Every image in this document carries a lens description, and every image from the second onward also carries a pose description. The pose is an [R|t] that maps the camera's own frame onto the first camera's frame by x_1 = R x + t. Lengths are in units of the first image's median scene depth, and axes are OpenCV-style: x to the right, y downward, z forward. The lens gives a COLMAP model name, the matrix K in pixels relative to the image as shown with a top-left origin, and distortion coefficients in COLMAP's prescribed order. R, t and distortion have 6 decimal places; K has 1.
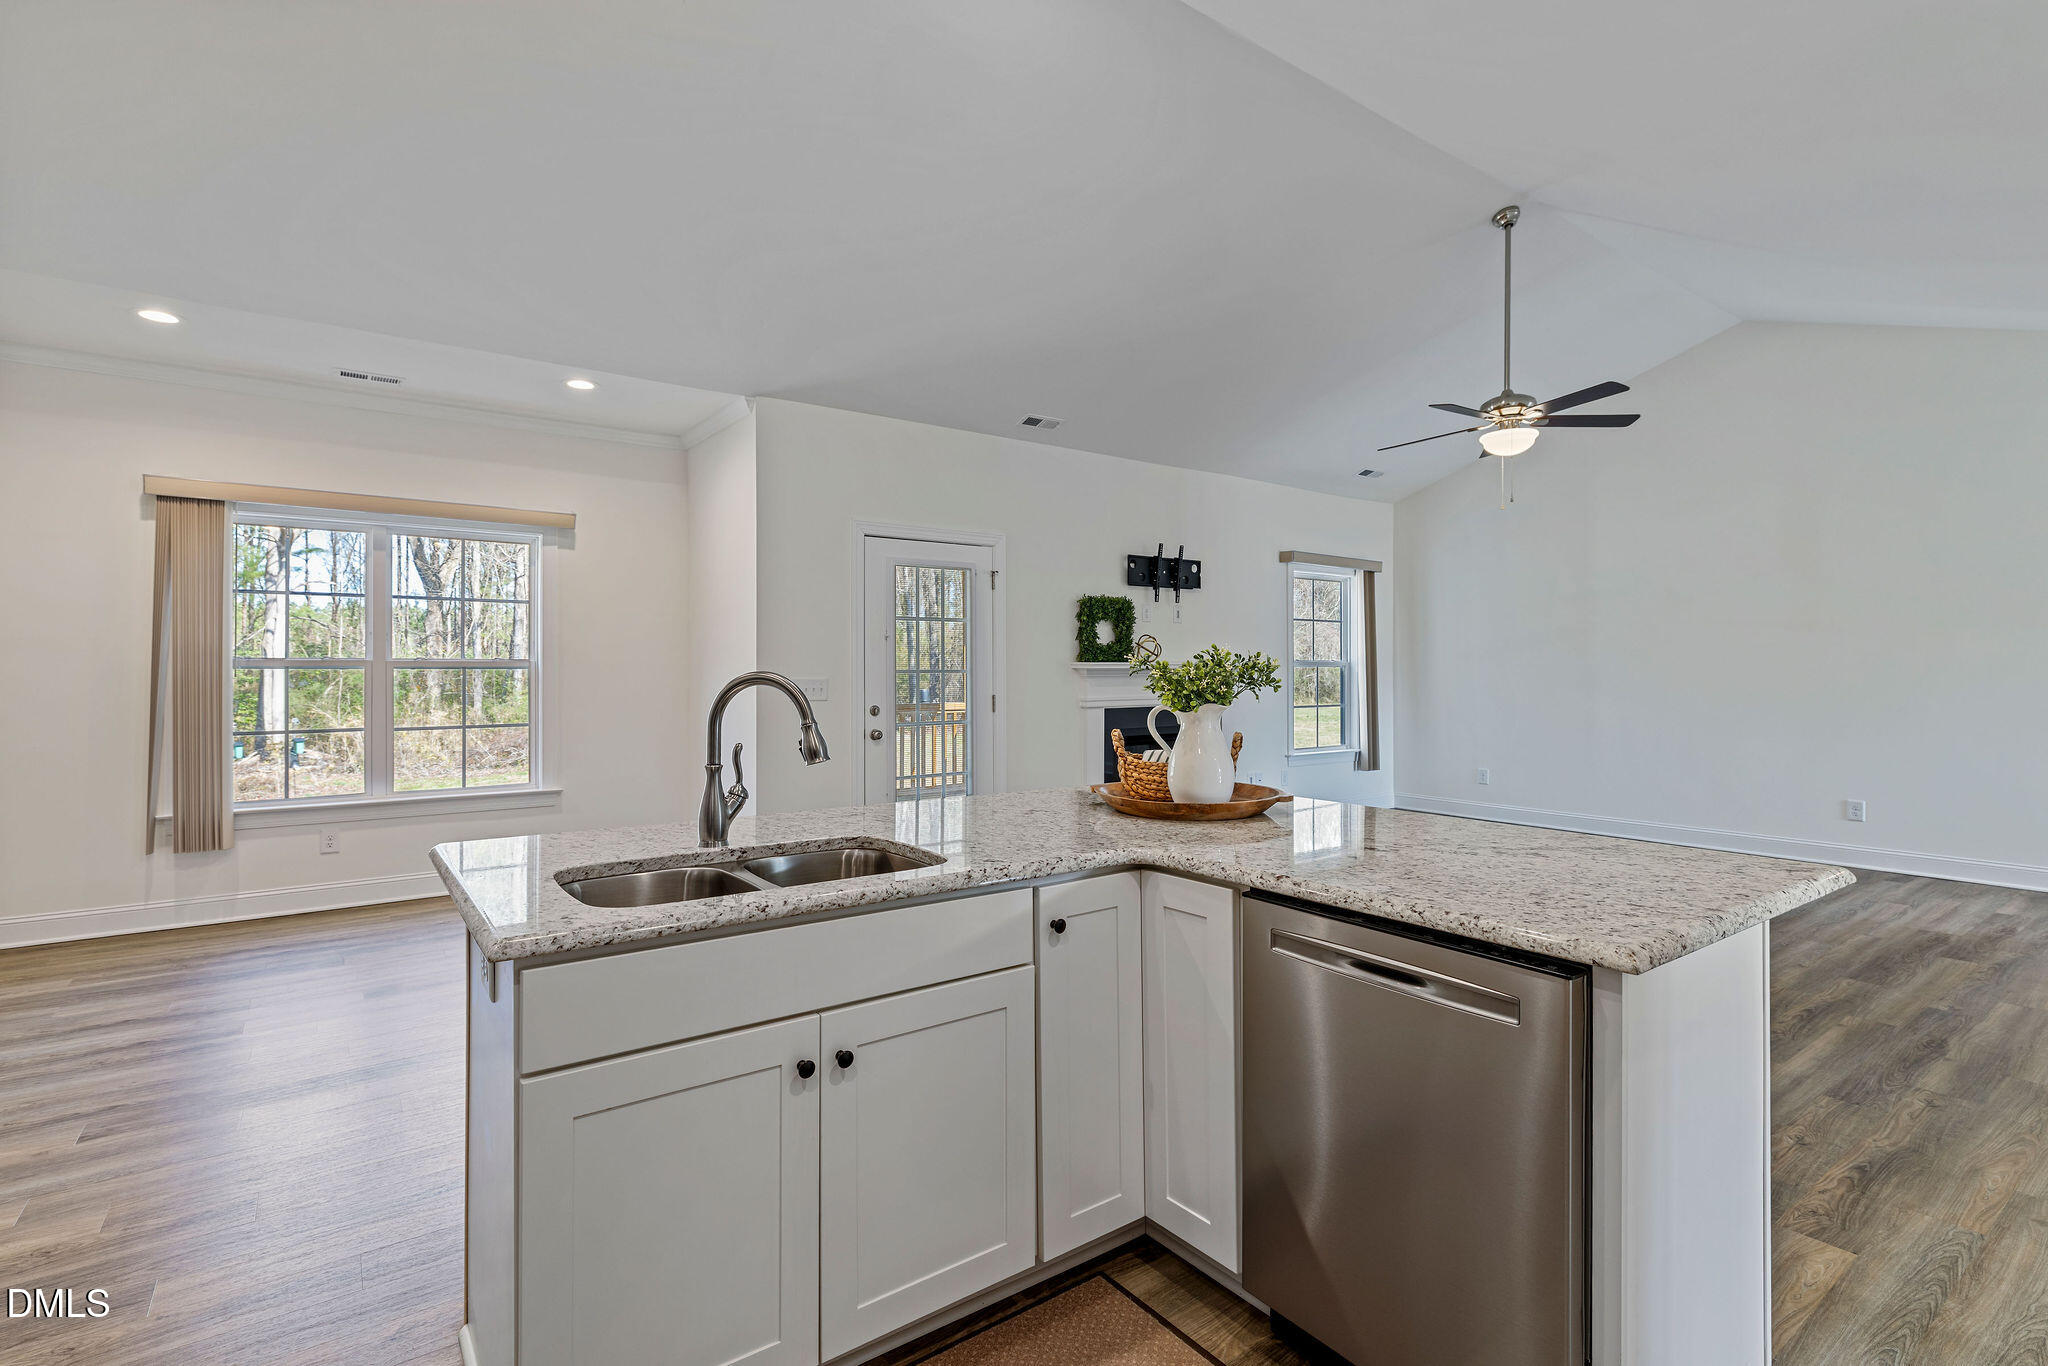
lens RADIAL K [[966.5, 0, 1021.3], [0, 966.5, 663.0], [0, 0, 1]] dist [-0.001426, 0.000181]
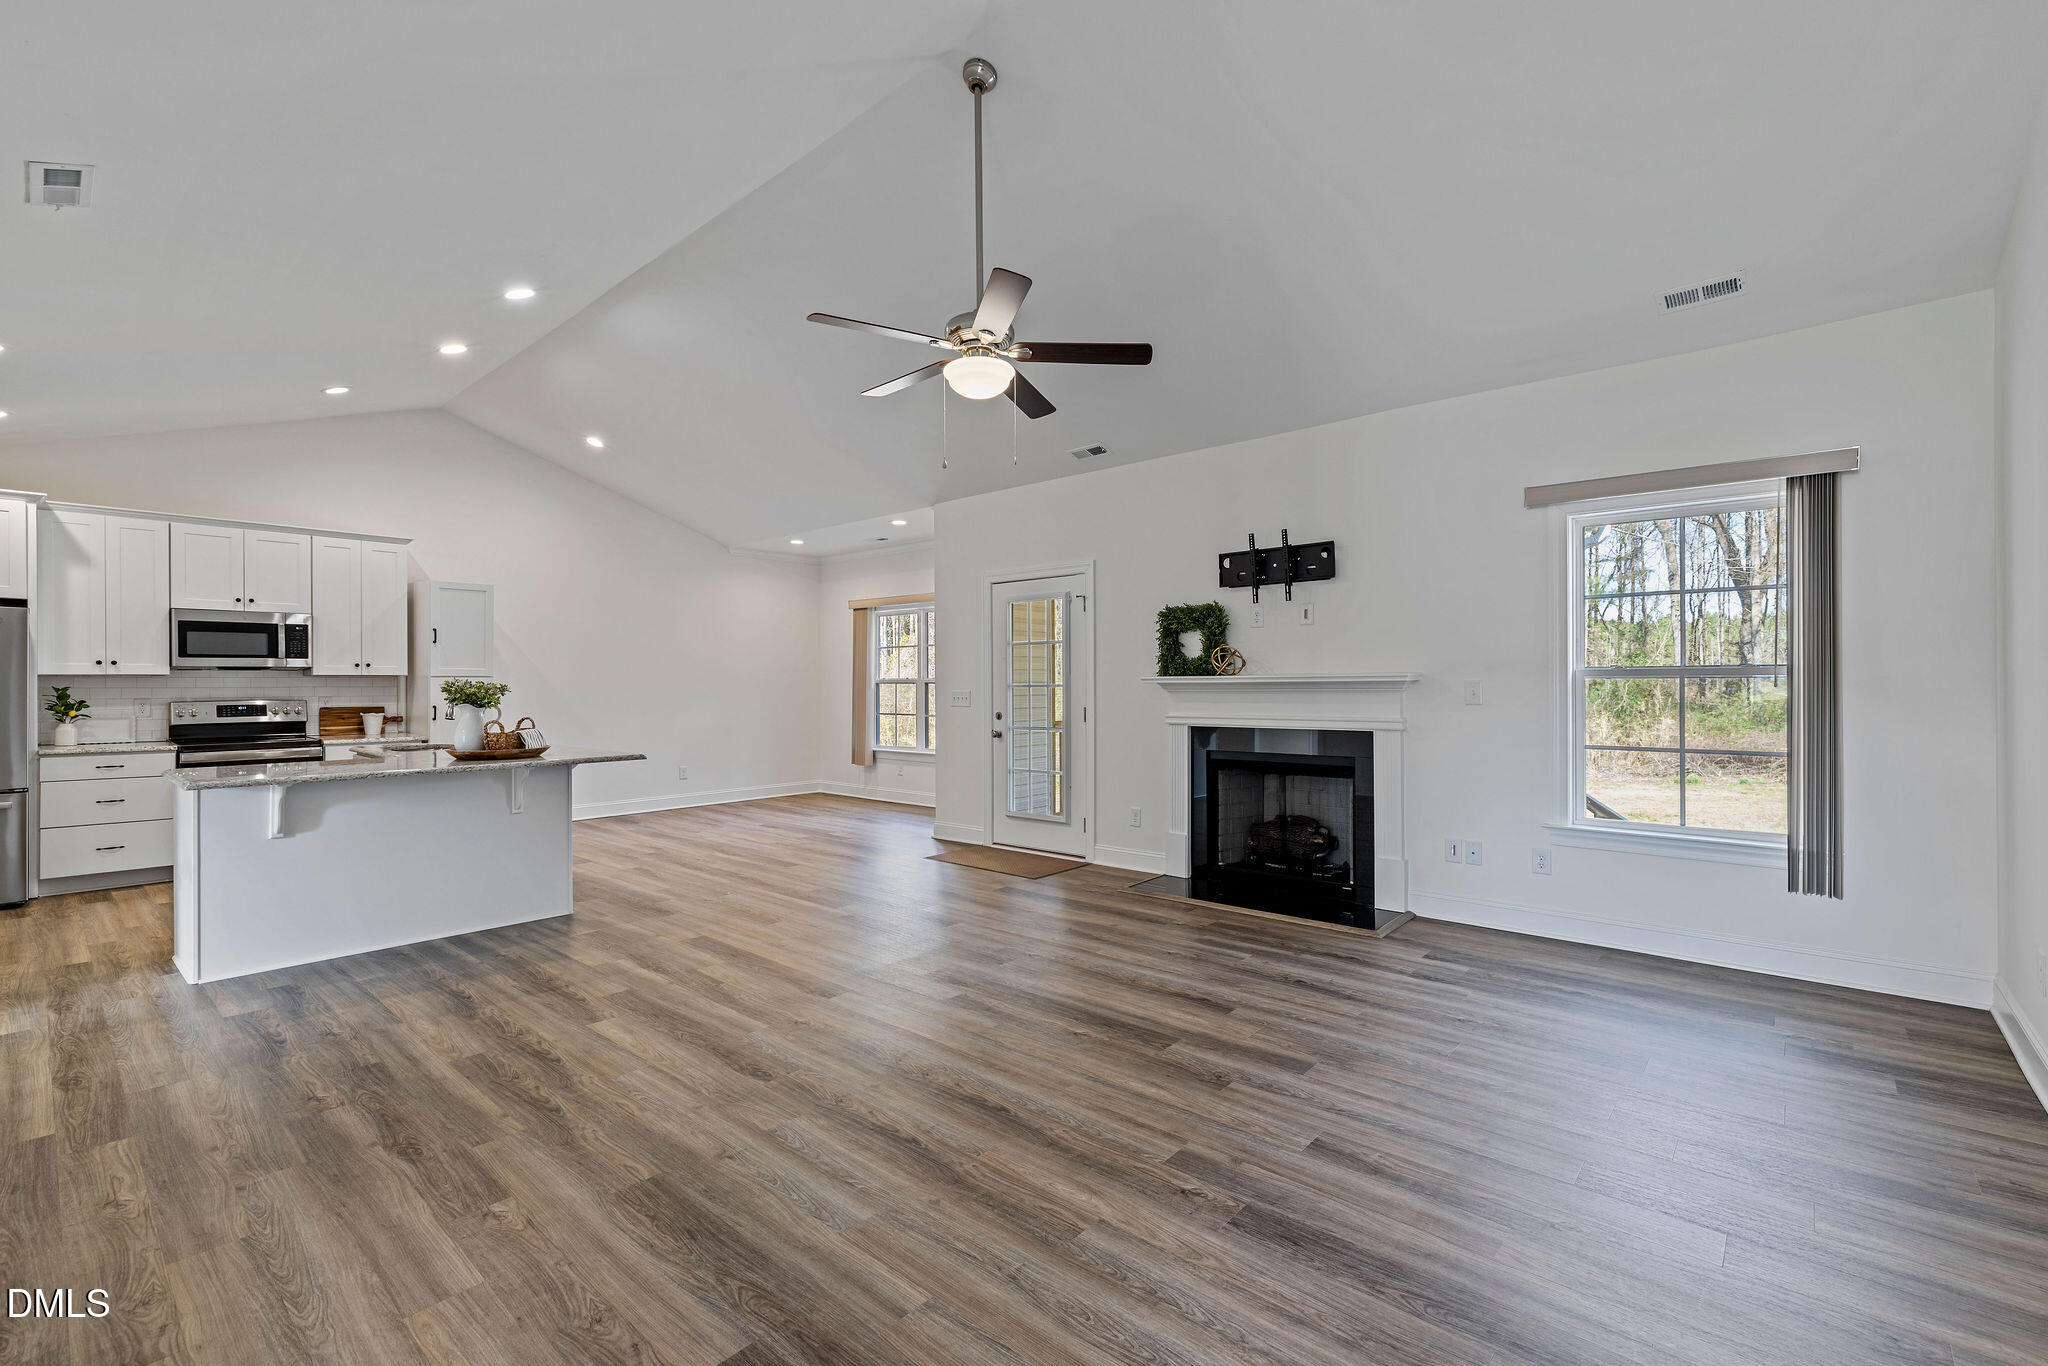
lens RADIAL K [[881.3, 0, 1028.0], [0, 881.3, 690.6], [0, 0, 1]] dist [-0.001198, 0.000693]
pose [[0.217364, 0.008392, -0.976055, 0.870358], [0.009596, 0.999896, 0.010734, 0.002351], [0.976043, -0.011700, 0.217261, 0.660952]]
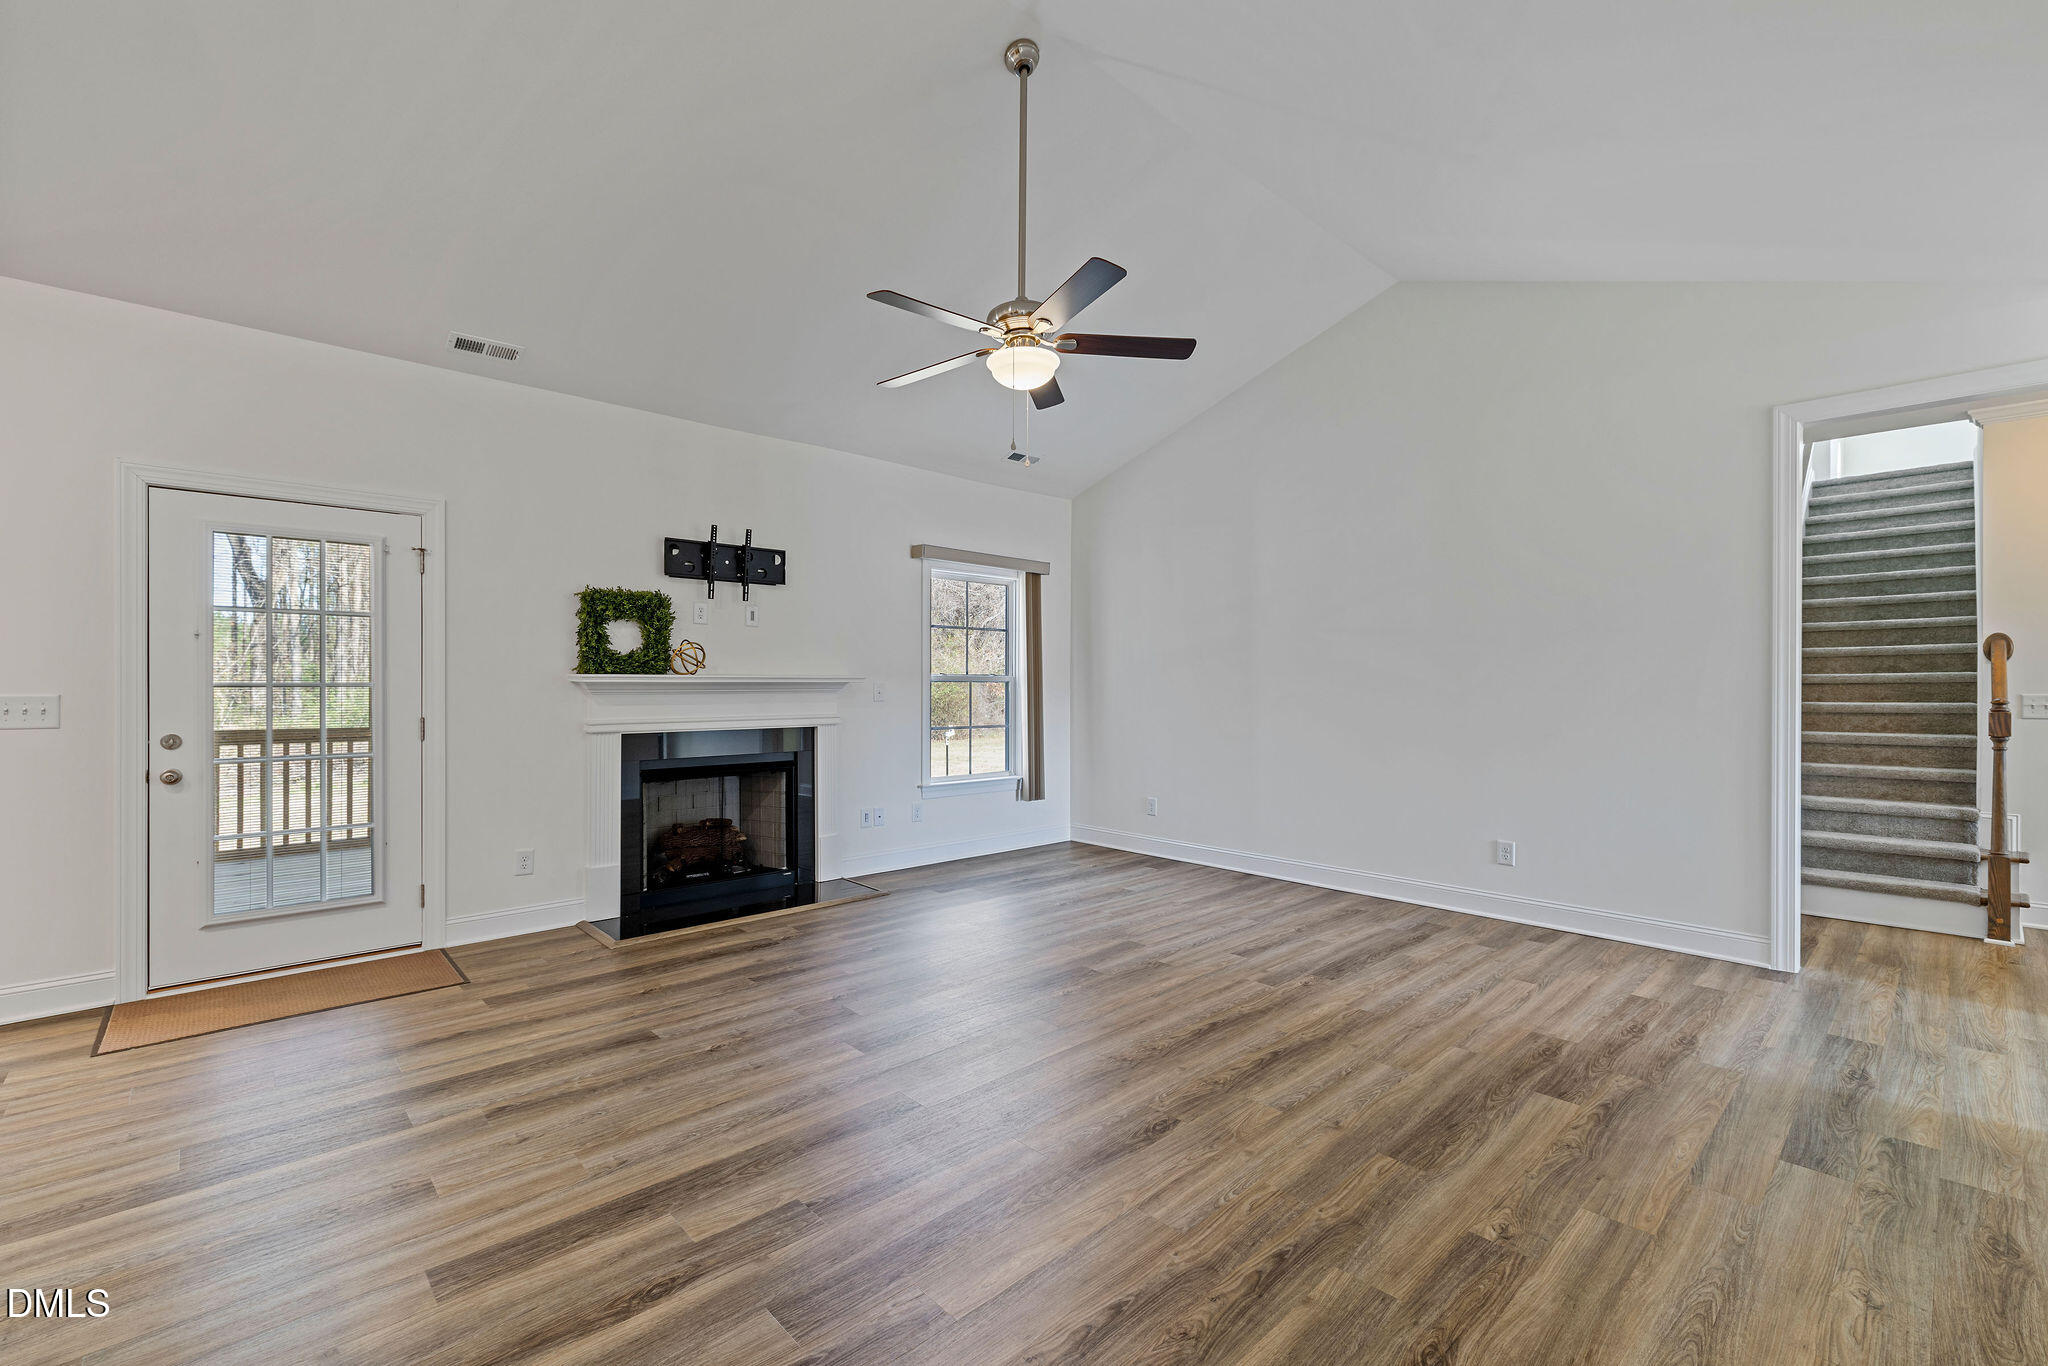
lens RADIAL K [[881.2, 0, 1024.0], [0, 881.2, 683.0], [0, 0, 1]] dist [-0.001220, -0.000059]
pose [[0.992525, 0.003865, 0.121977, 0.317278], [-0.004349, 0.999984, 0.003706, 0.002081], [-0.121961, -0.004209, 0.992526, 0.257744]]
